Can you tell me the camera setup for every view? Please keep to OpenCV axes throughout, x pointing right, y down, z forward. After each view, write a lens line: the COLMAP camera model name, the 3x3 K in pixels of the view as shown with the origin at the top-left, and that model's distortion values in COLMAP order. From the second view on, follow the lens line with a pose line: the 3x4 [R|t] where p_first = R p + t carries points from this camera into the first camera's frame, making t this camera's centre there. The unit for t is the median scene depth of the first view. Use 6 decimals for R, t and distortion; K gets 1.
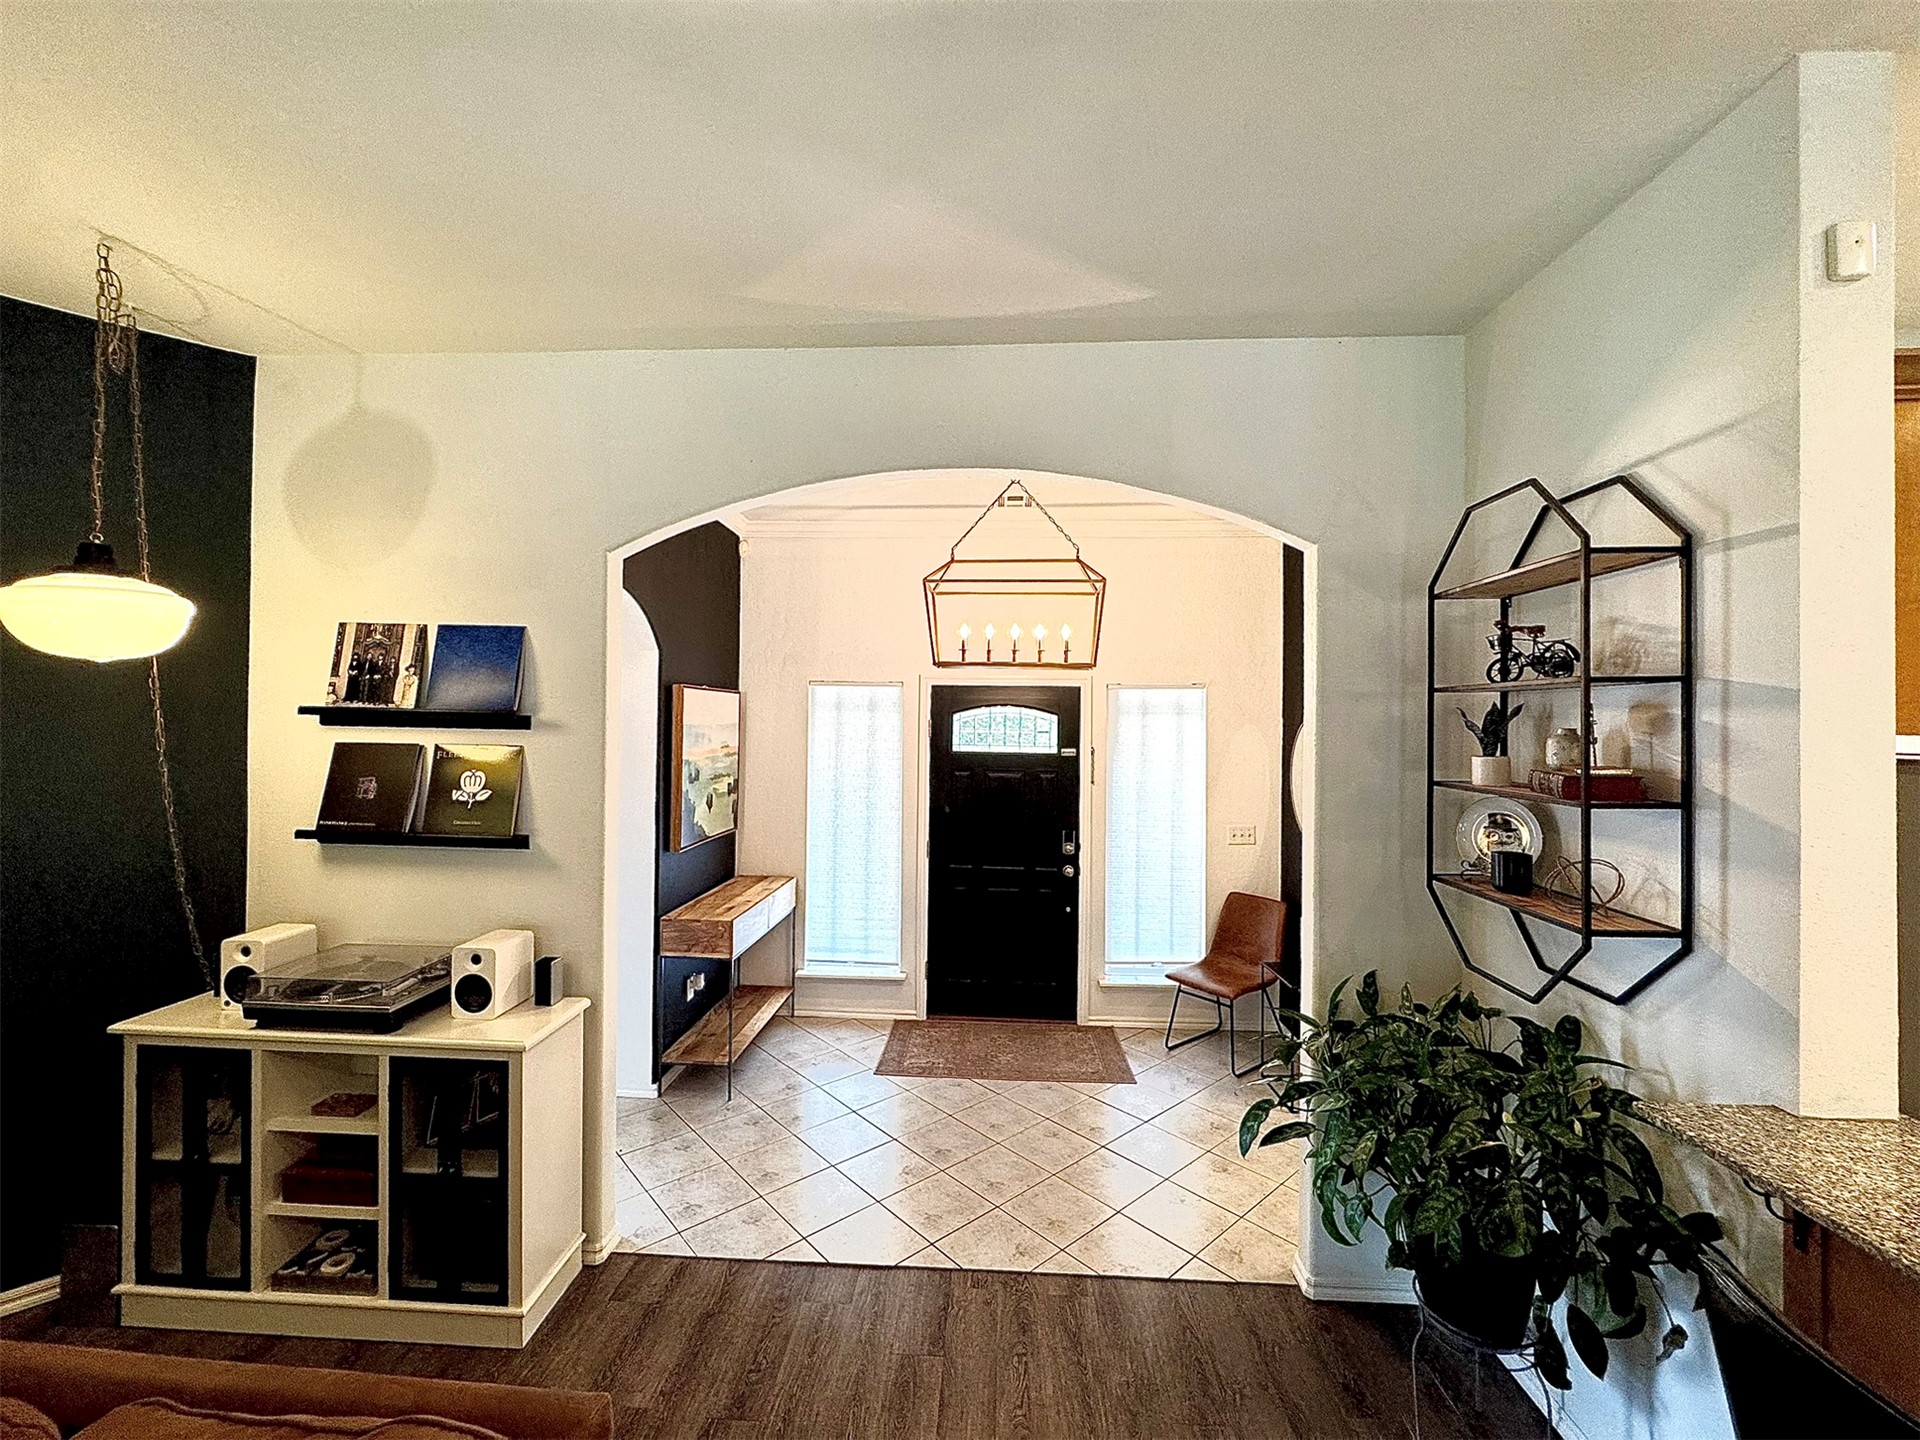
lens RADIAL K [[767.8, 0, 961.2], [0, 767.8, 718.9], [0, 0, 1]] dist [-0.002478, -0.000214]
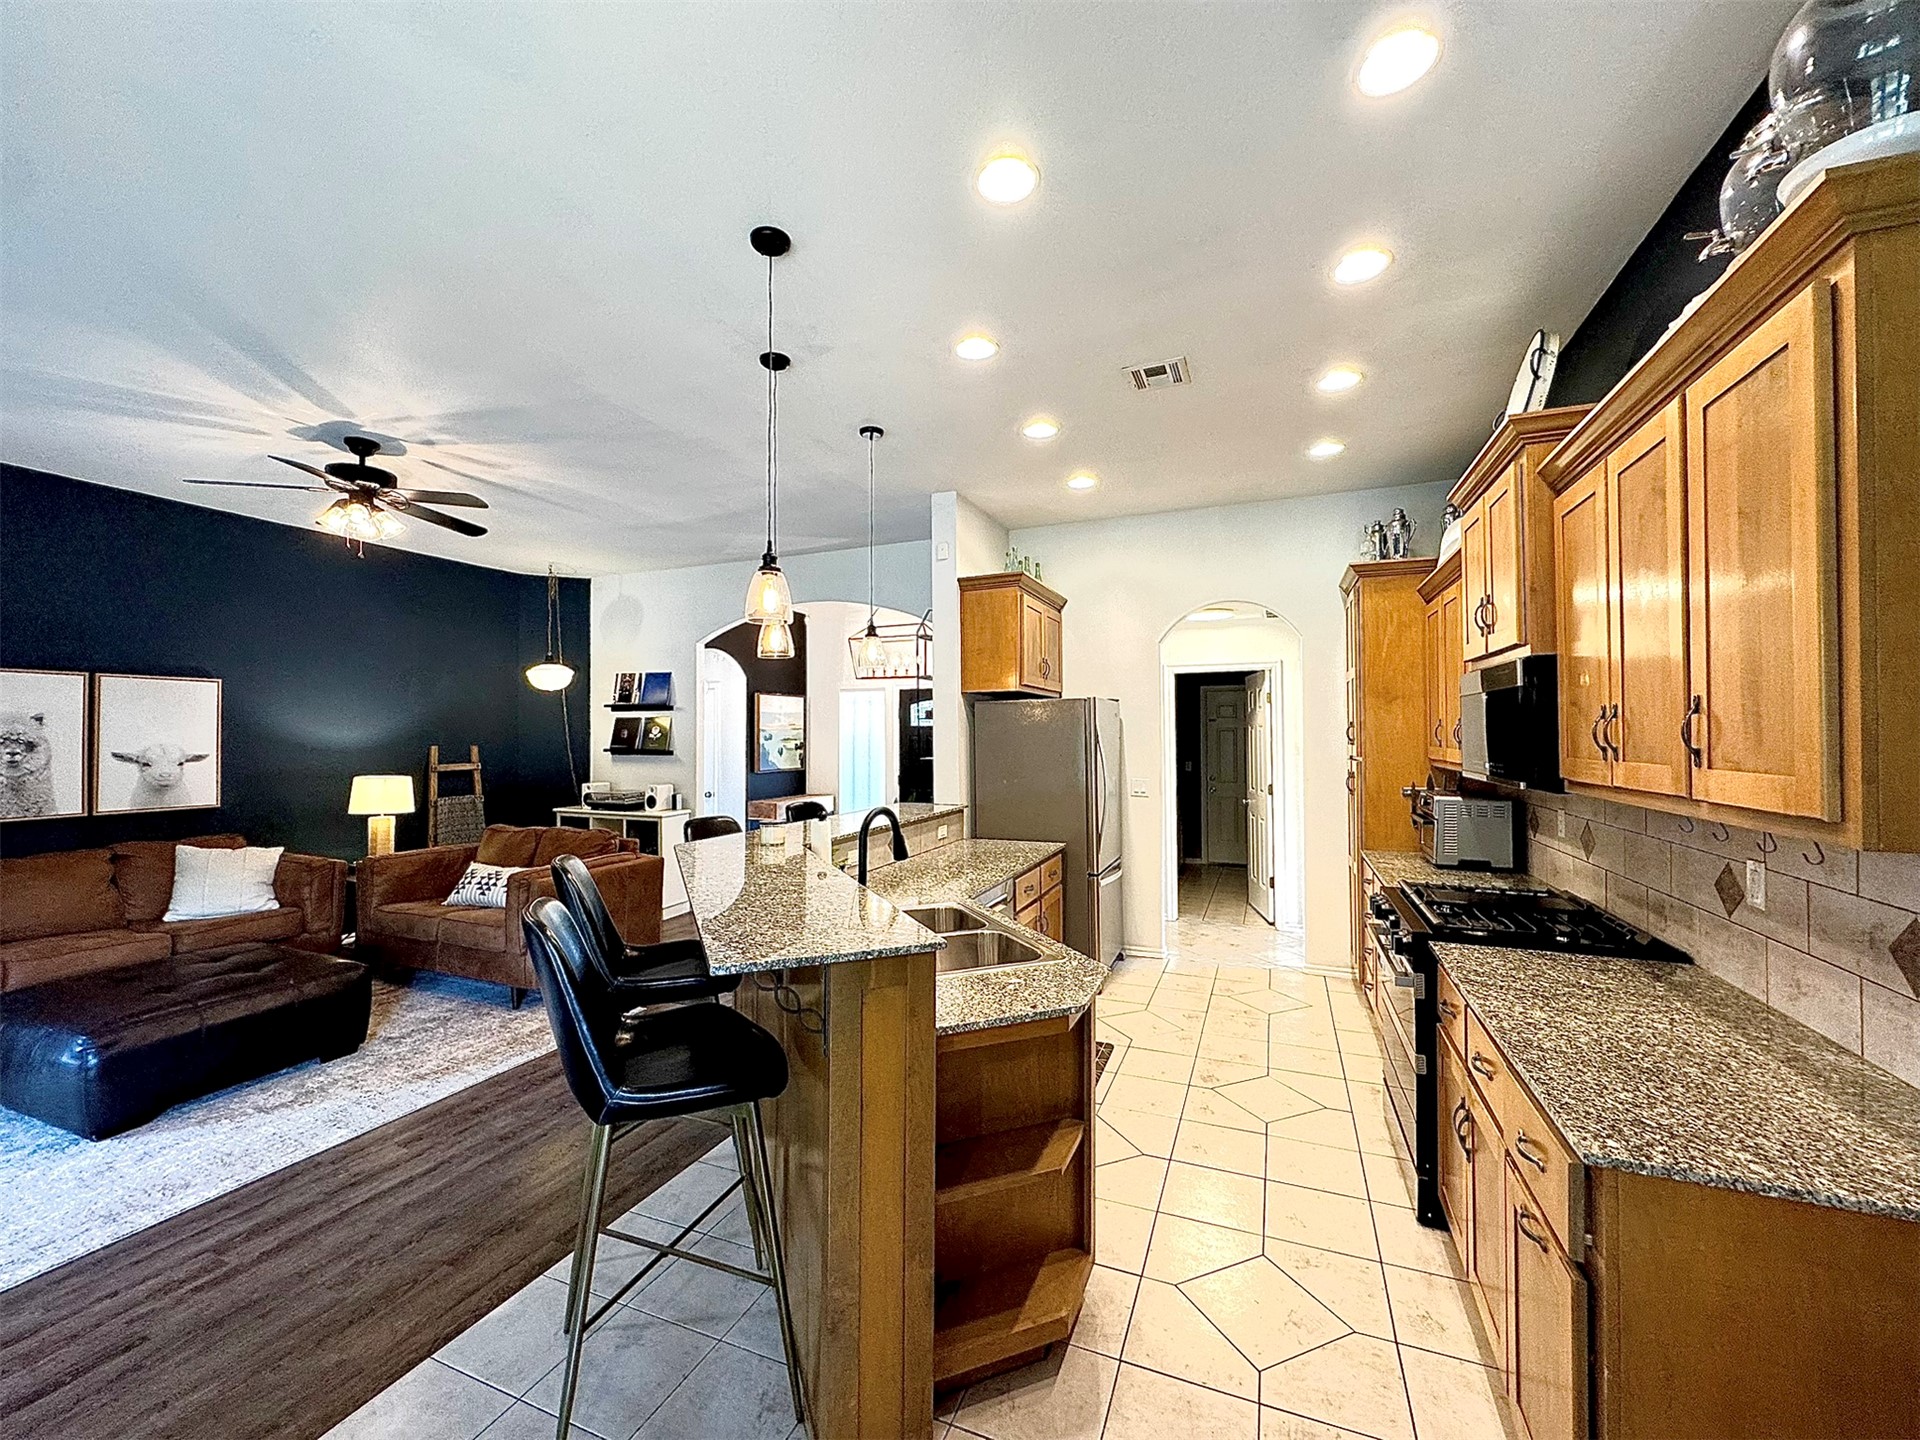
lens RADIAL K [[767.8, 0, 960.7], [0, 767.8, 721.0], [0, 0, 1]] dist [-0.002478, -0.000214]
pose [[0.942603, -0.021752, -0.333205, 1.311660], [0.018227, 0.999740, -0.013702, 0.108010], [0.333417, 0.006843, 0.942755, -1.222175]]
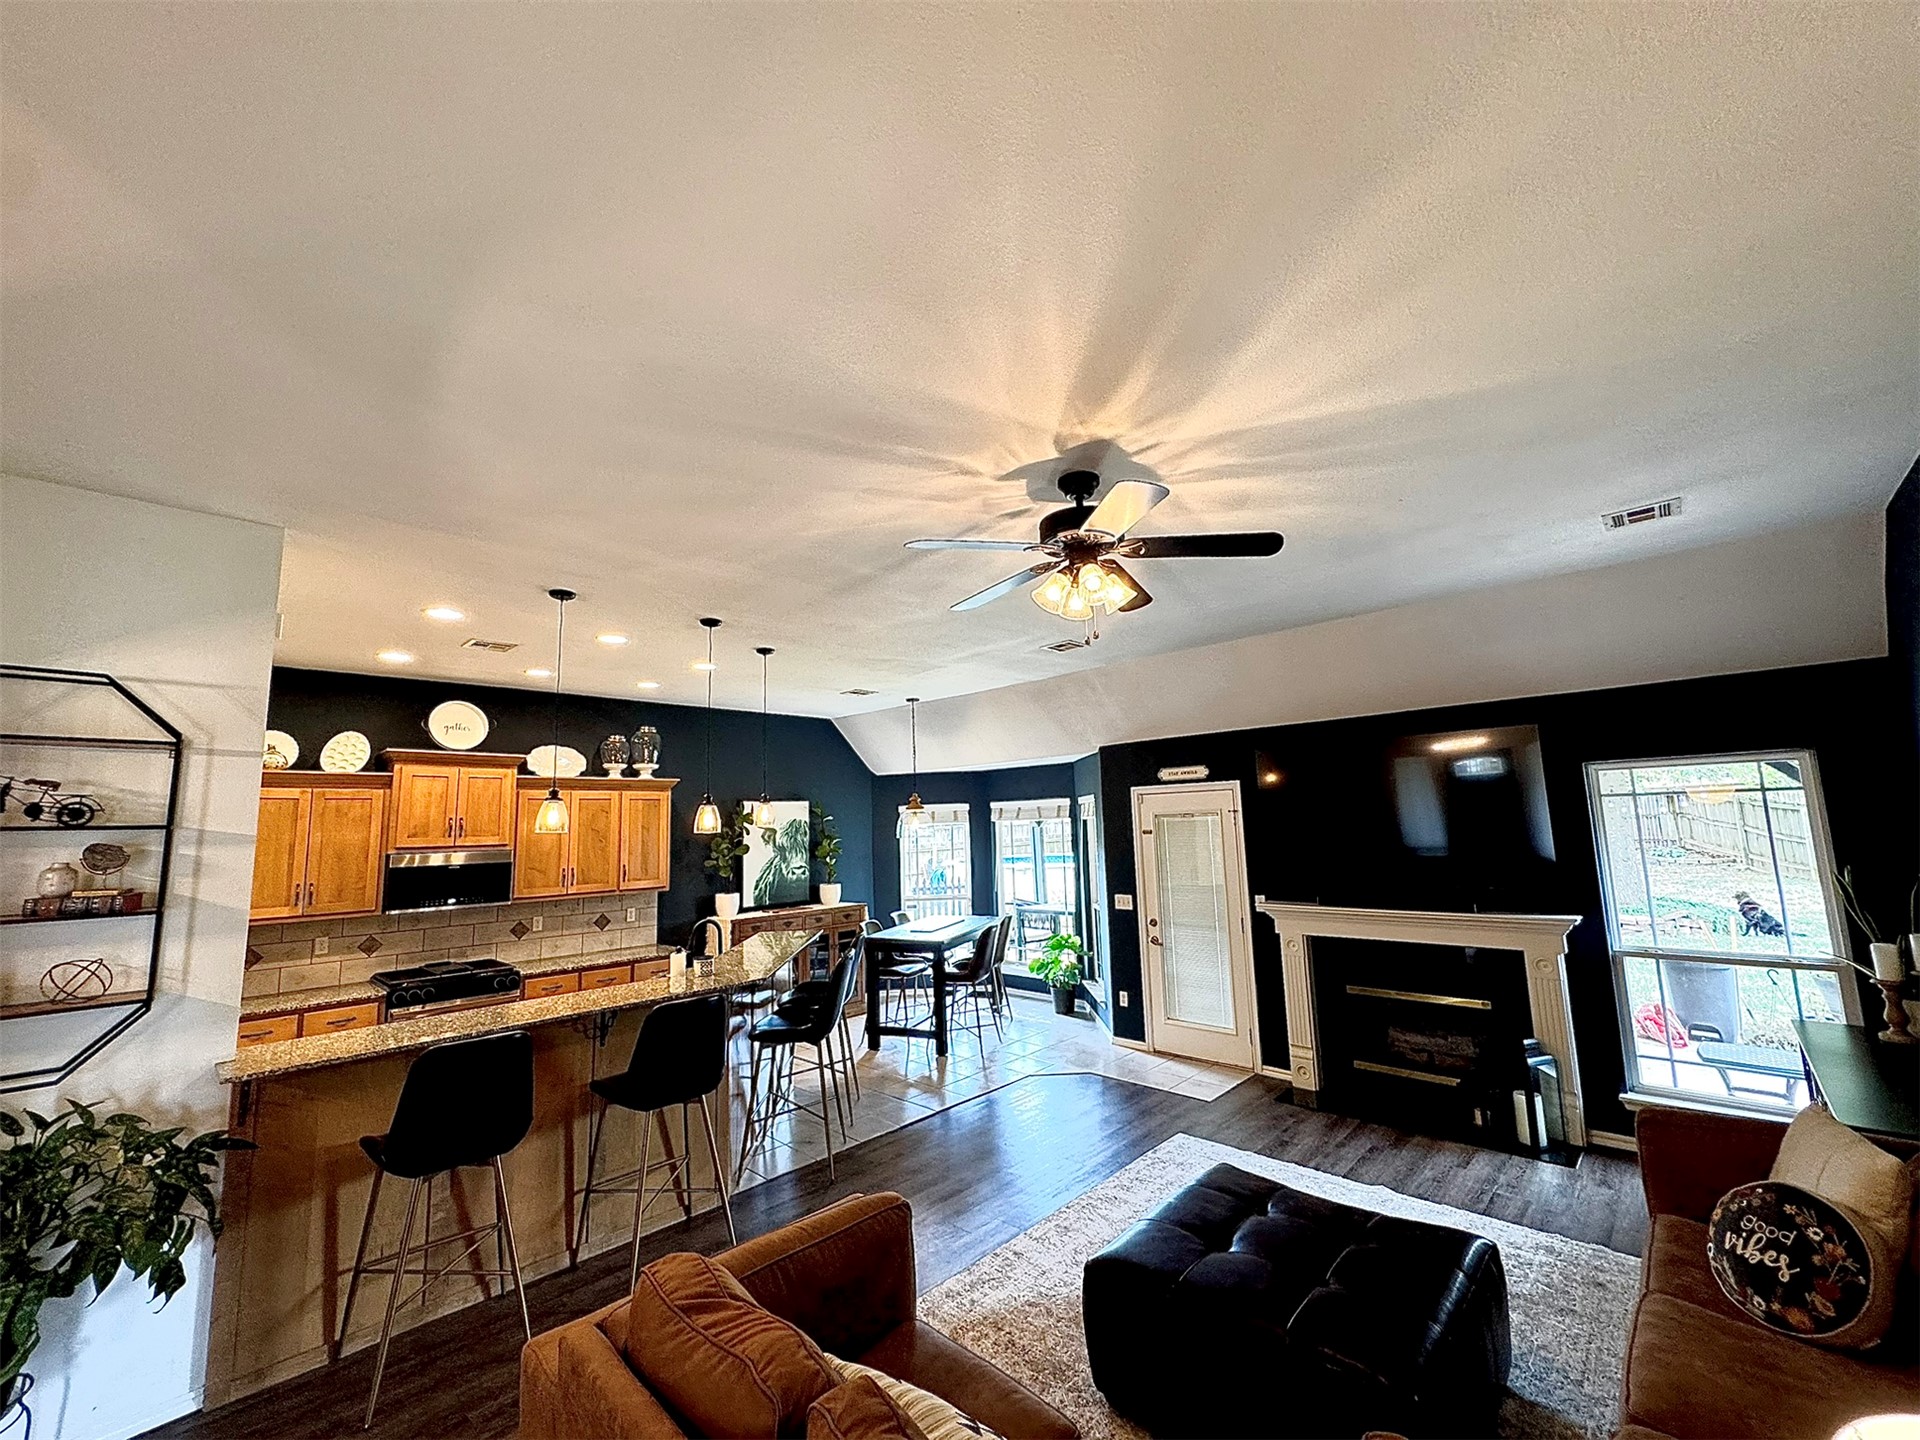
lens RADIAL K [[767.8, 0, 957.1], [0, 767.8, 721.7], [0, 0, 1]] dist [-0.002478, -0.000214]
pose [[-0.748029, 0.100993, 0.655937, -0.893734], [0.015831, 0.990788, -0.134496, -0.019757], [-0.663478, -0.090223, -0.742736, 0.720927]]
